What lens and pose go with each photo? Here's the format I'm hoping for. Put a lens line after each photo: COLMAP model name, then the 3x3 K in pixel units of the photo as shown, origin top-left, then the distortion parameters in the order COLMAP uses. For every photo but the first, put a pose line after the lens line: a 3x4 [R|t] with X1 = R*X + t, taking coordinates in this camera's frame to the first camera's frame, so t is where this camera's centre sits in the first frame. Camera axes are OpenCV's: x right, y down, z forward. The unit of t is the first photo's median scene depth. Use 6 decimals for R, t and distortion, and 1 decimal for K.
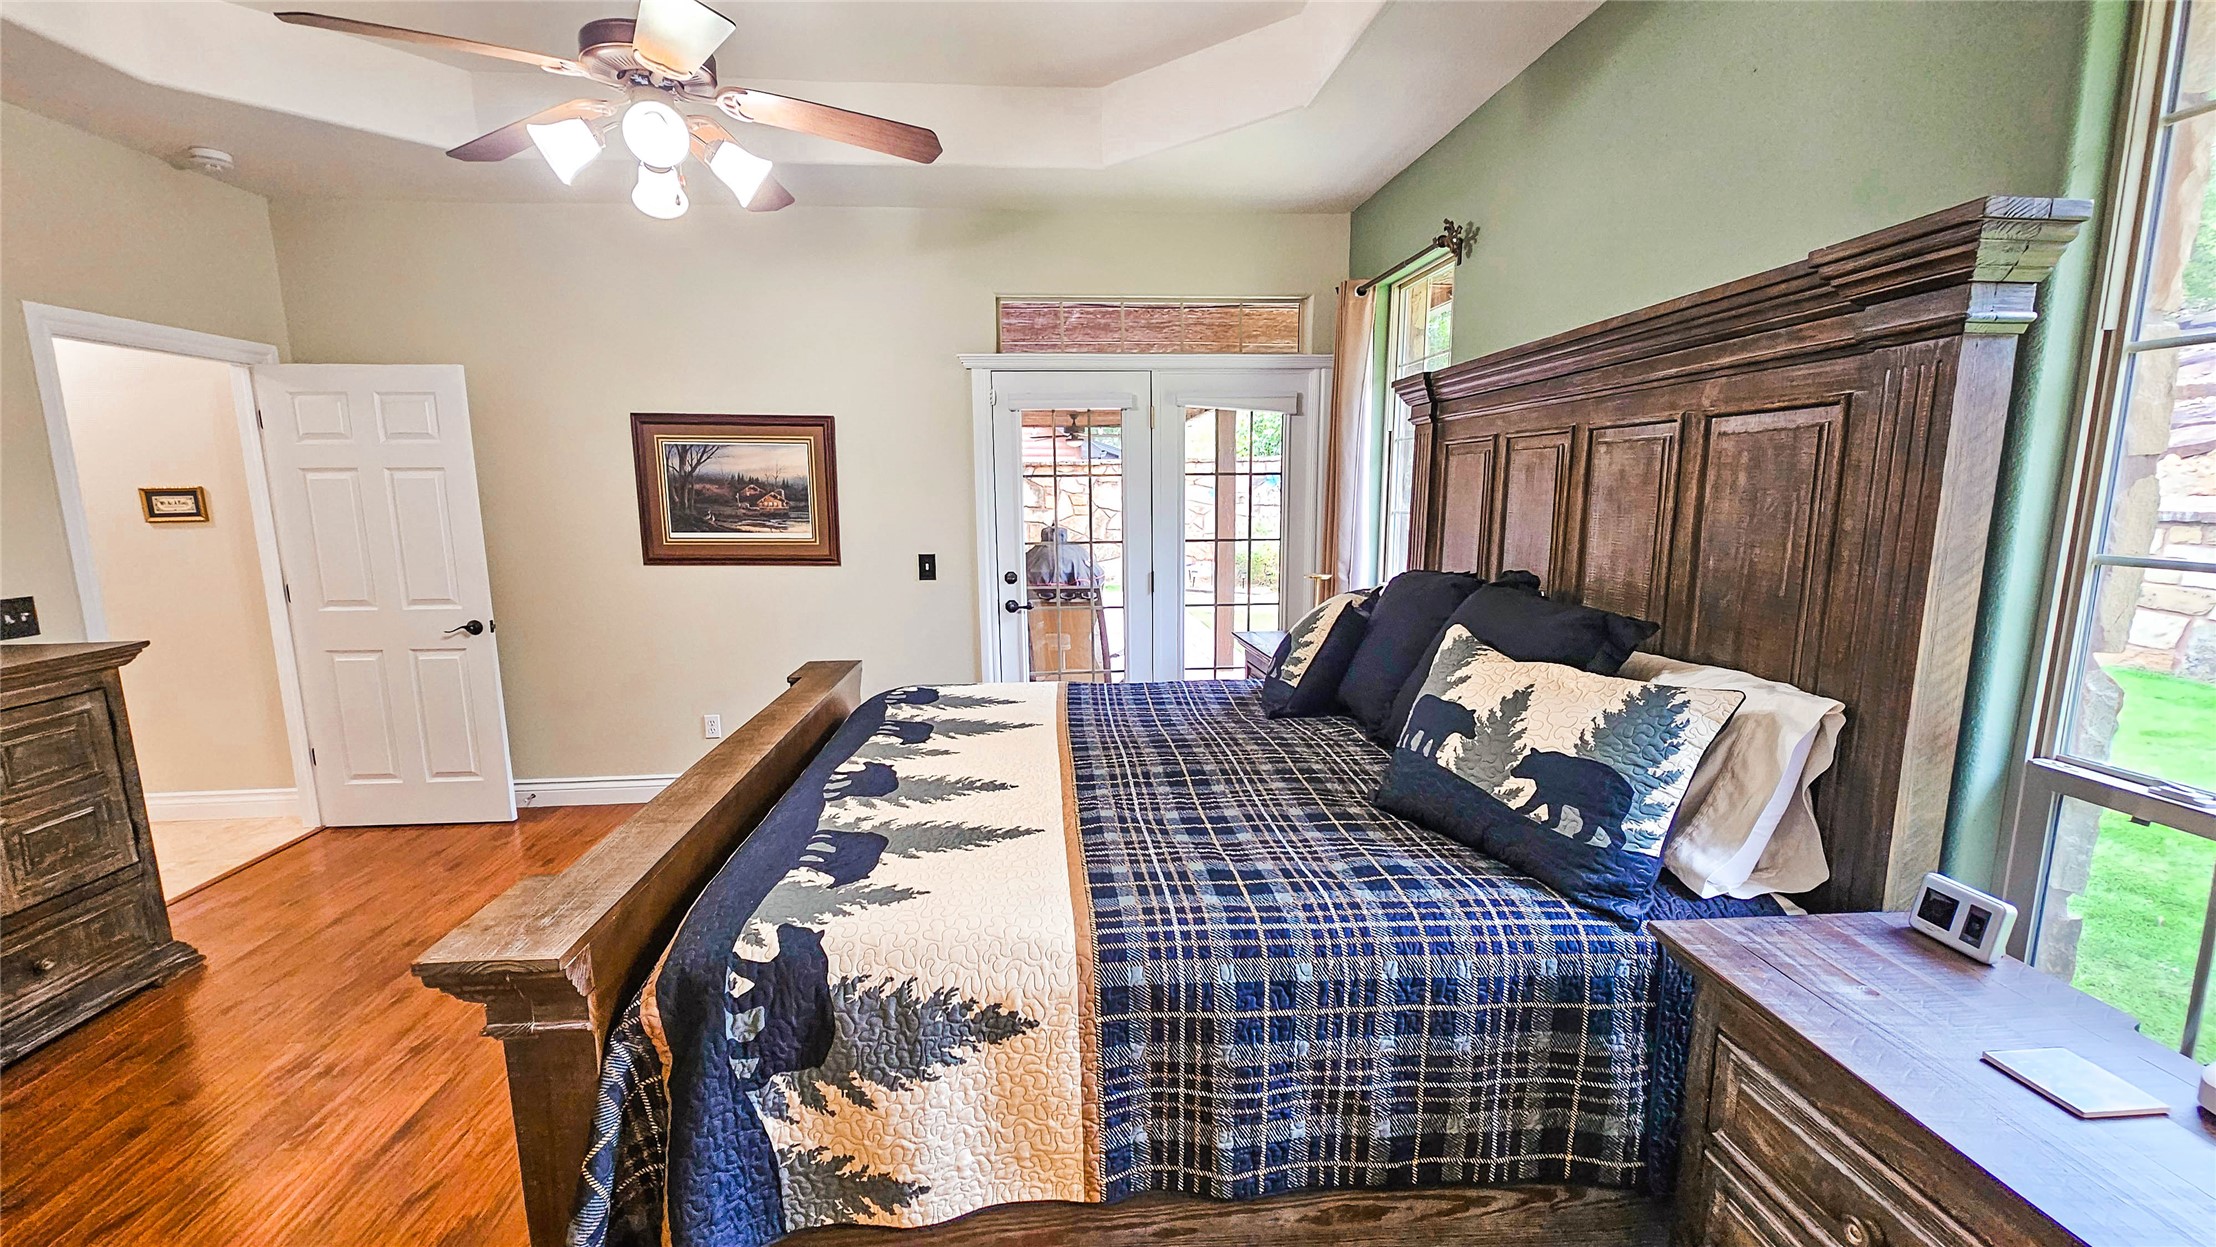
lens RADIAL K [[901.3, 0, 1108.8], [0, 901.3, 633.1], [0, 0, 1]] dist [-0.000477, -0.001522]
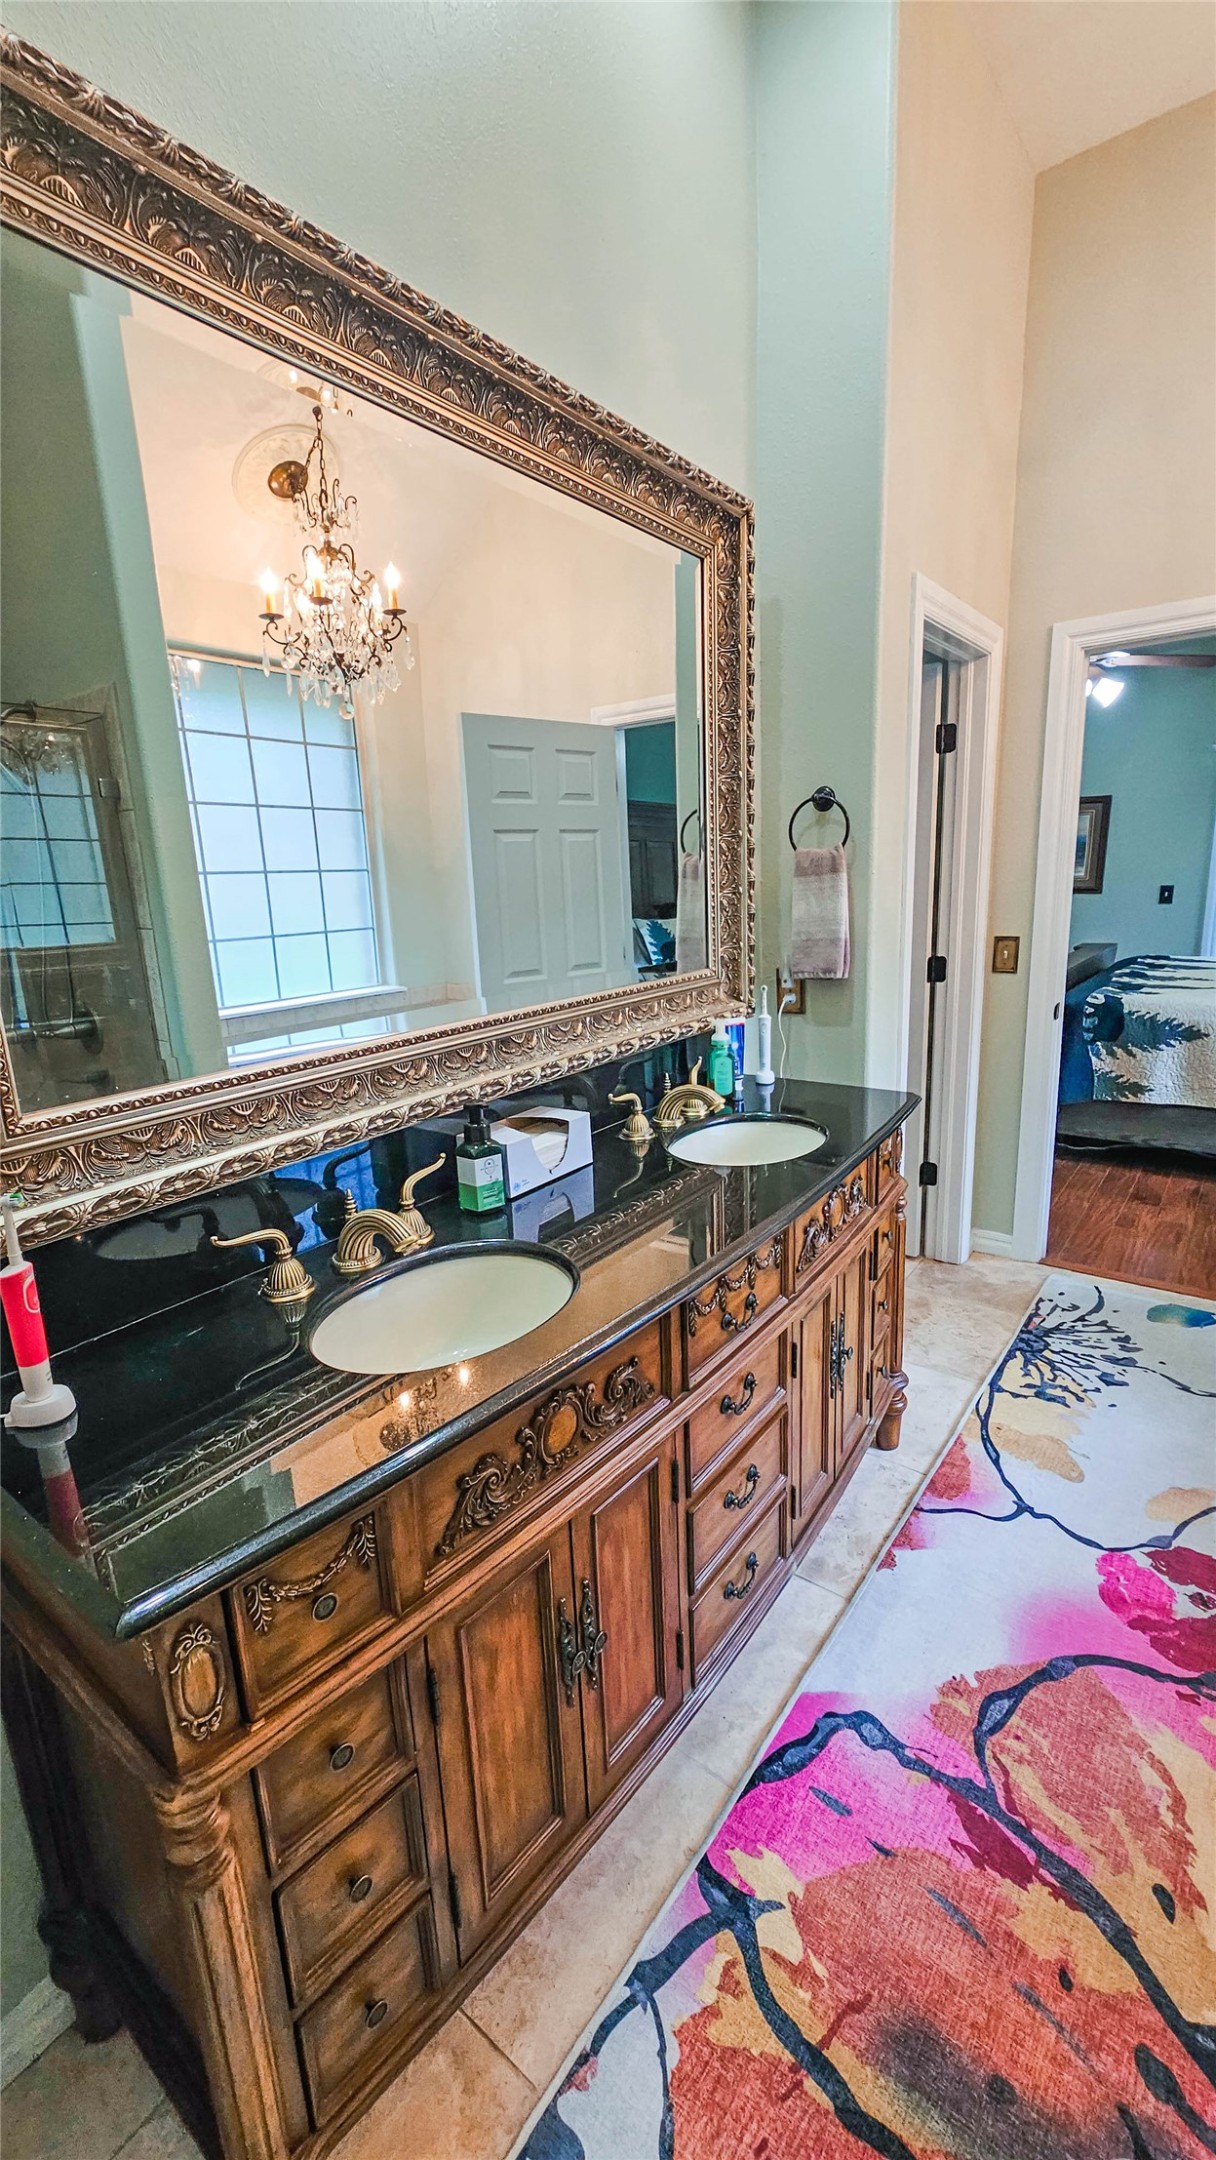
lens RADIAL K [[878.6, 0, 598.9], [0, 878.6, 1079.4], [0, 0, 1]] dist [-0.000477, -0.001522]
pose [[0.736689, 0.133481, -0.662927, 0.319824], [-0.075534, 0.990433, 0.115487, 0.388438], [0.672000, -0.035005, 0.739724, -2.074105]]
